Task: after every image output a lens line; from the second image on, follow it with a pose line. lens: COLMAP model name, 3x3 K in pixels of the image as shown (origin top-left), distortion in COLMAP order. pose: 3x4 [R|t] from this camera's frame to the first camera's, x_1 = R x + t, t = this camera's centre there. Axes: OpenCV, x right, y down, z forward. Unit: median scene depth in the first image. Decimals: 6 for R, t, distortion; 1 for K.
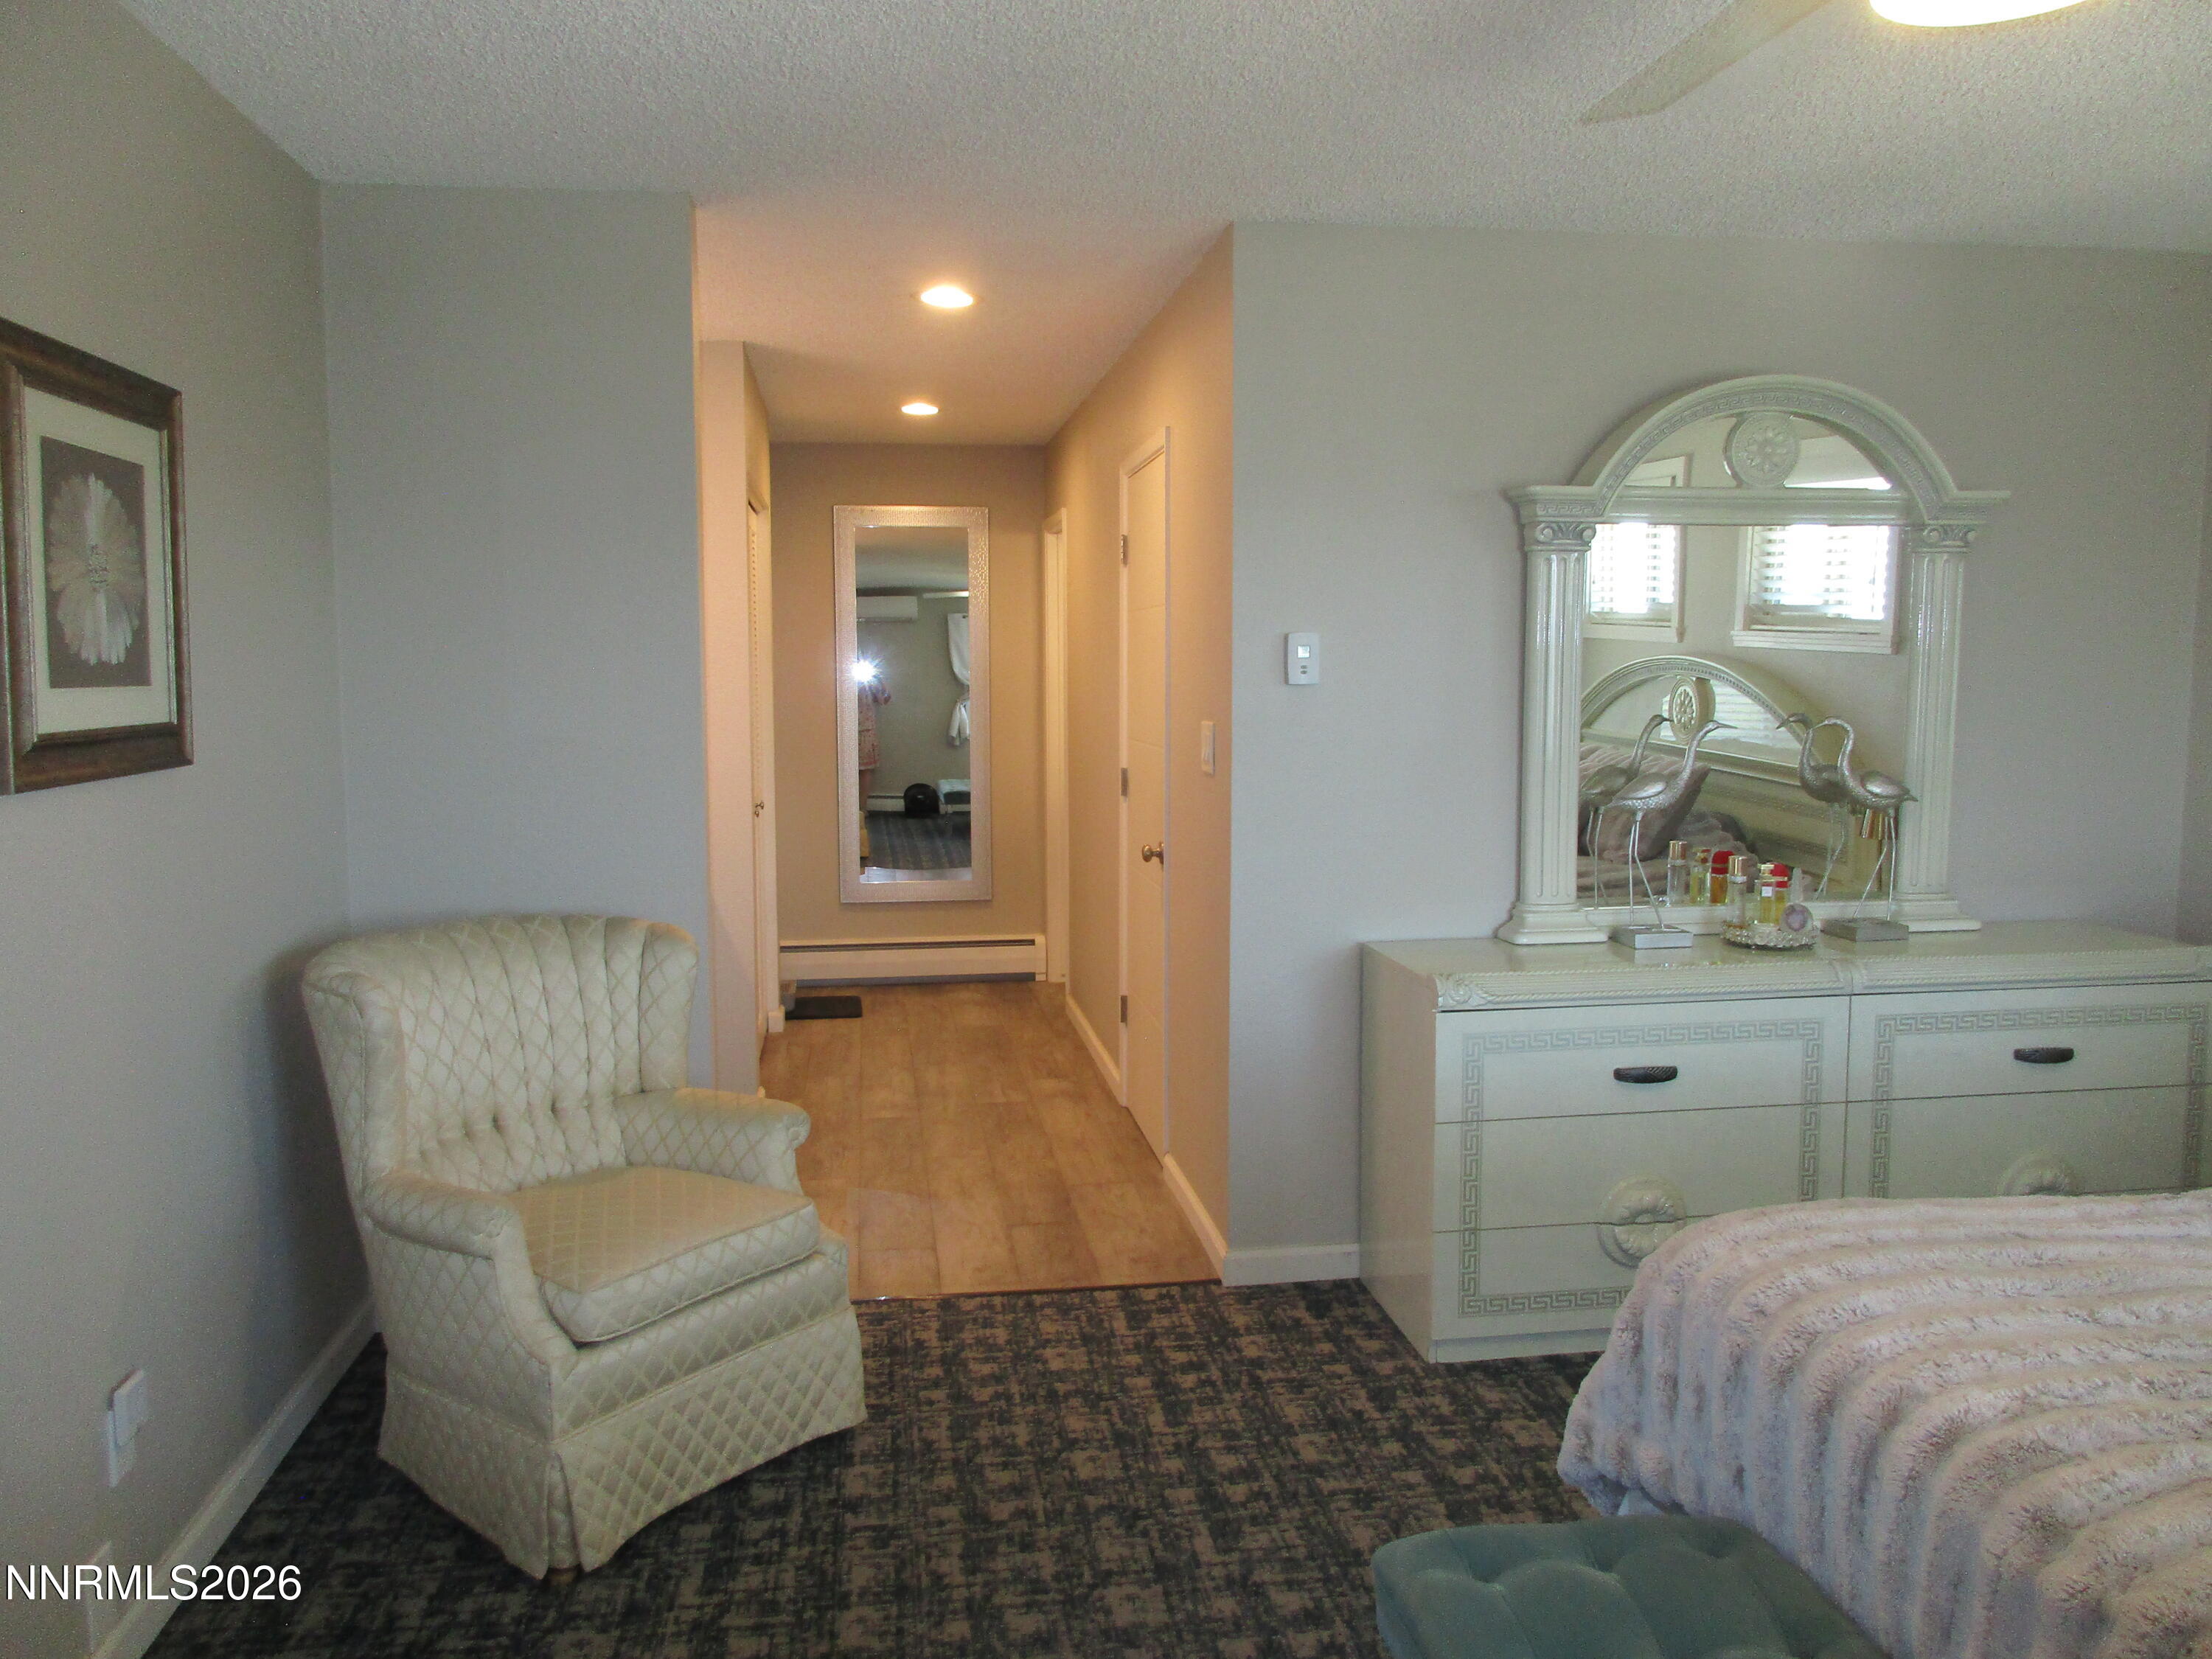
lens RADIAL K [[1682.6, 0, 1106.9], [0, 1682.6, 797.8], [0, 0, 1]] dist [-0.001346, 0.003801]
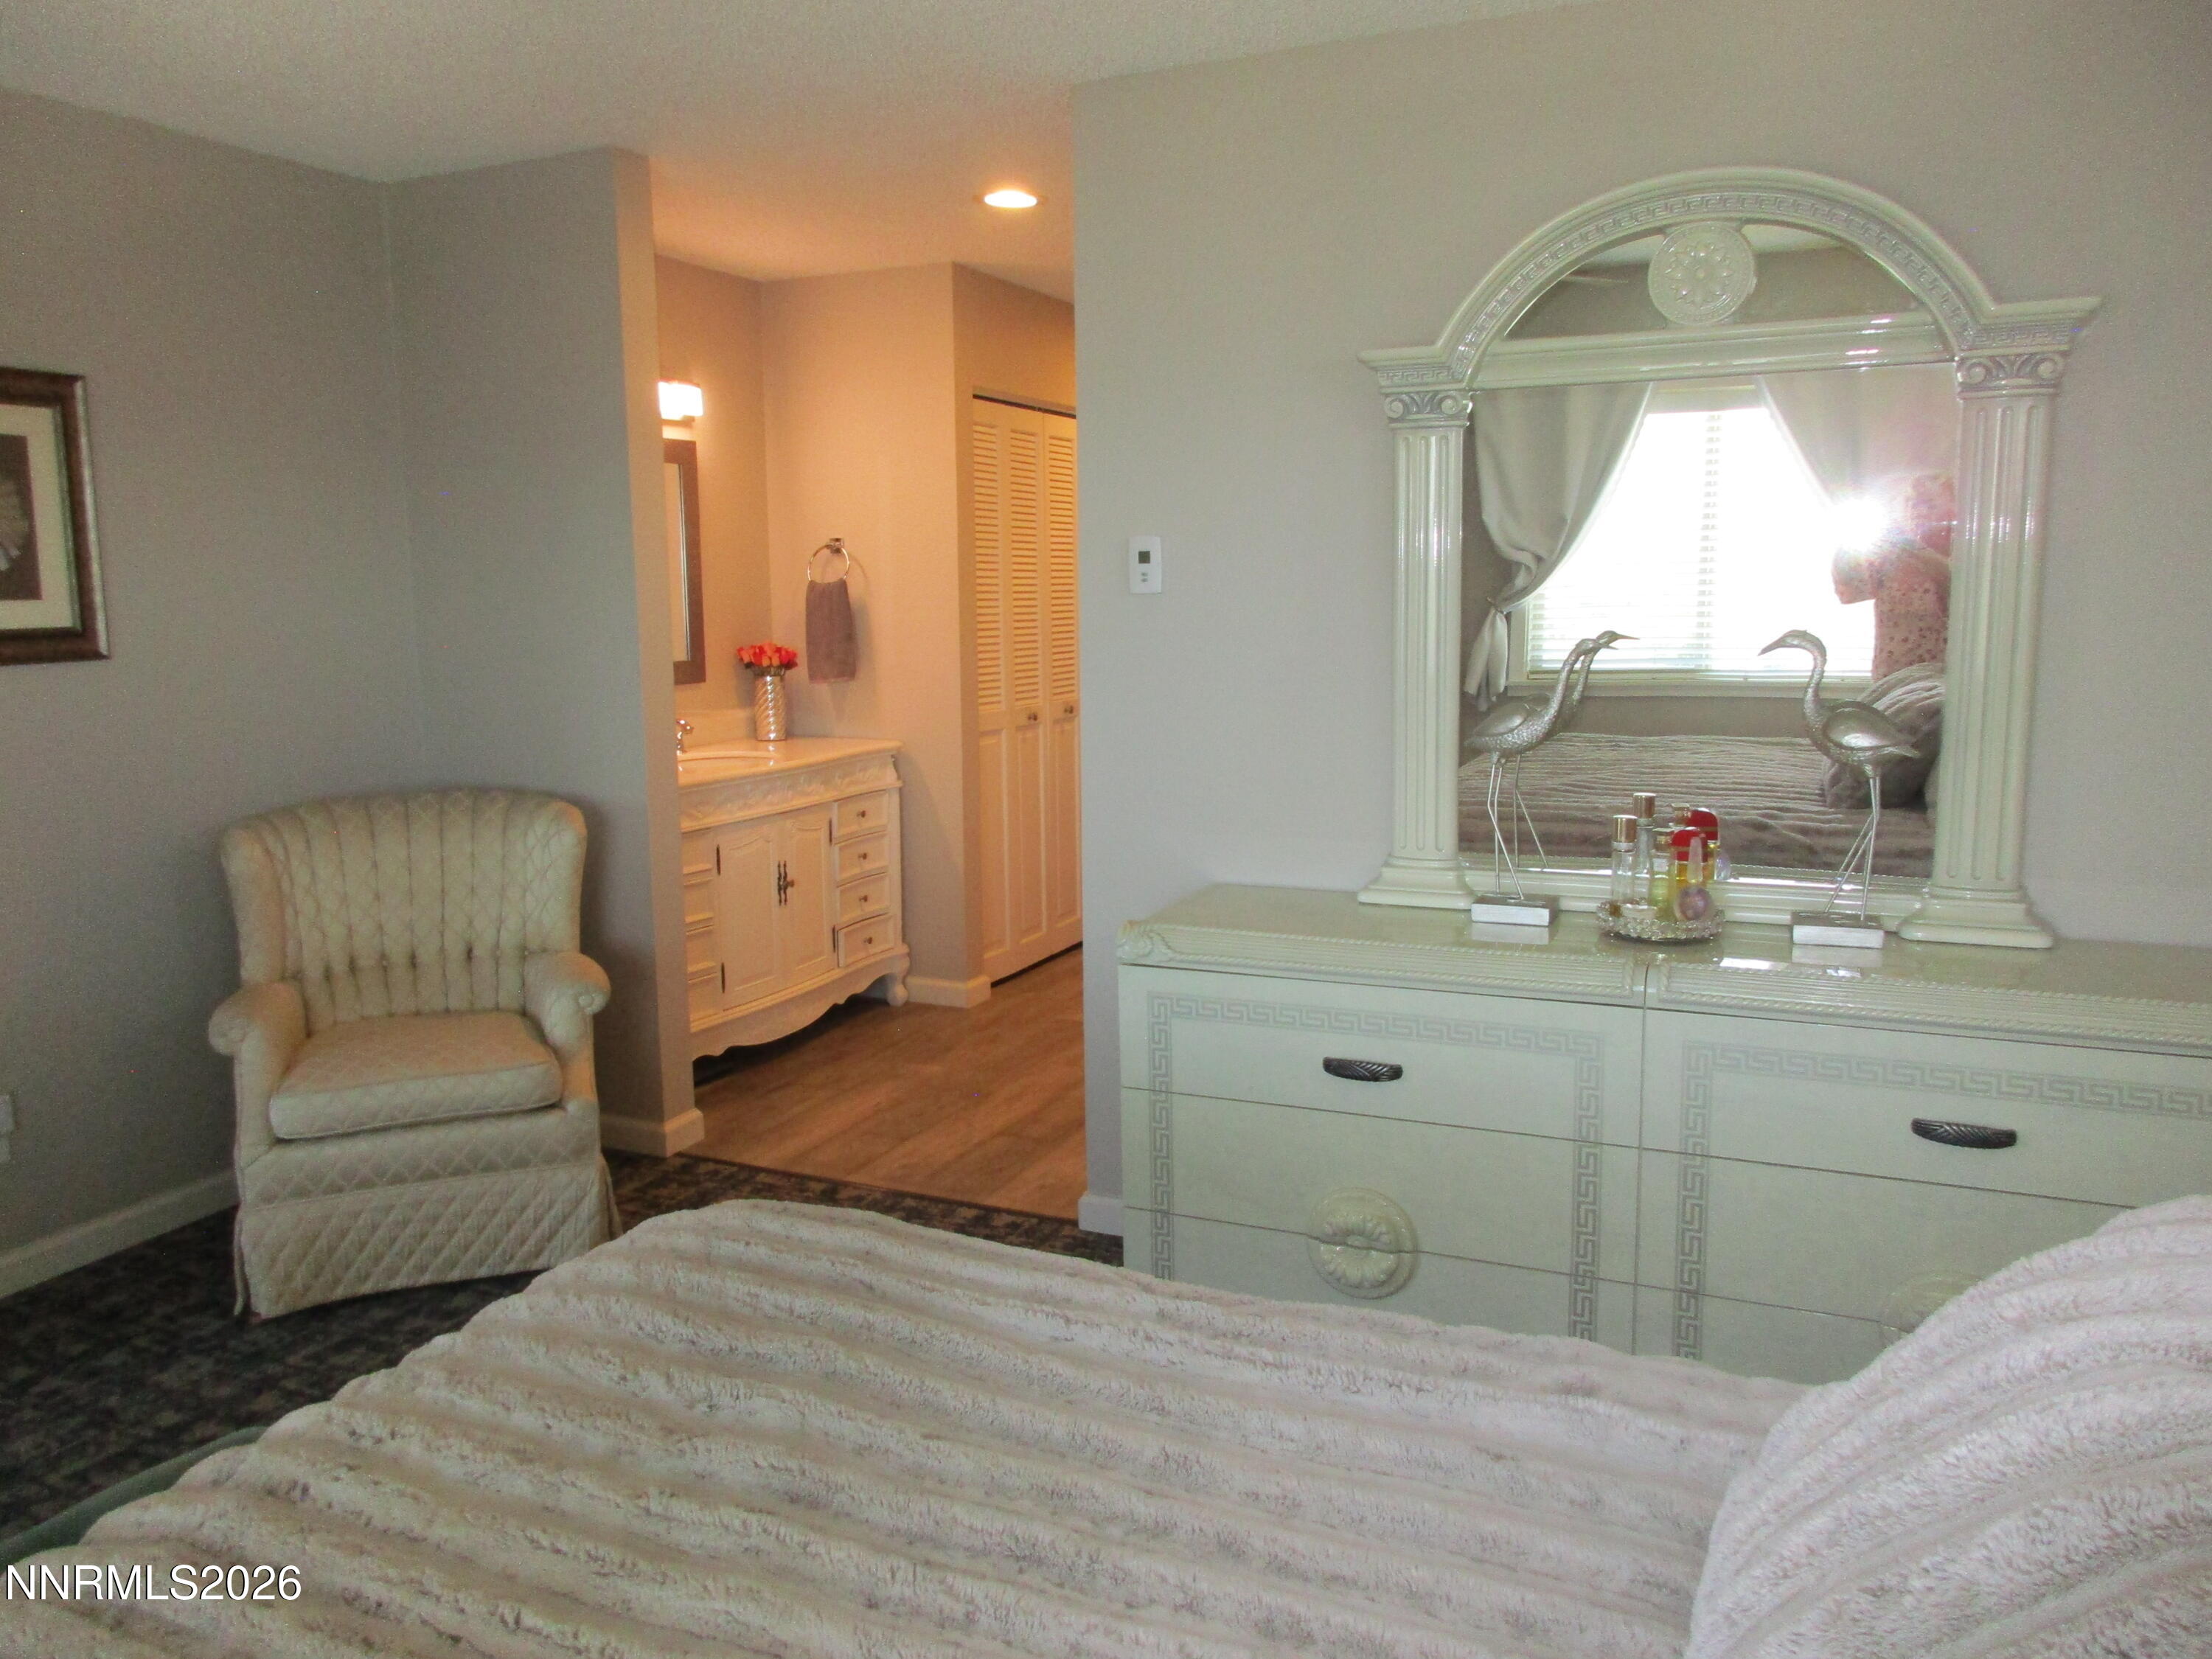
lens RADIAL K [[1648.3, 0, 1091.9], [0, 1648.3, 828.3], [0, 0, 1]] dist [0.000585, -0.001758]
pose [[0.835659, 0.071436, -0.544583, 0.636379], [-0.033971, 0.996330, 0.078566, -0.012301], [0.548197, -0.047154, 0.835019, 0.257190]]
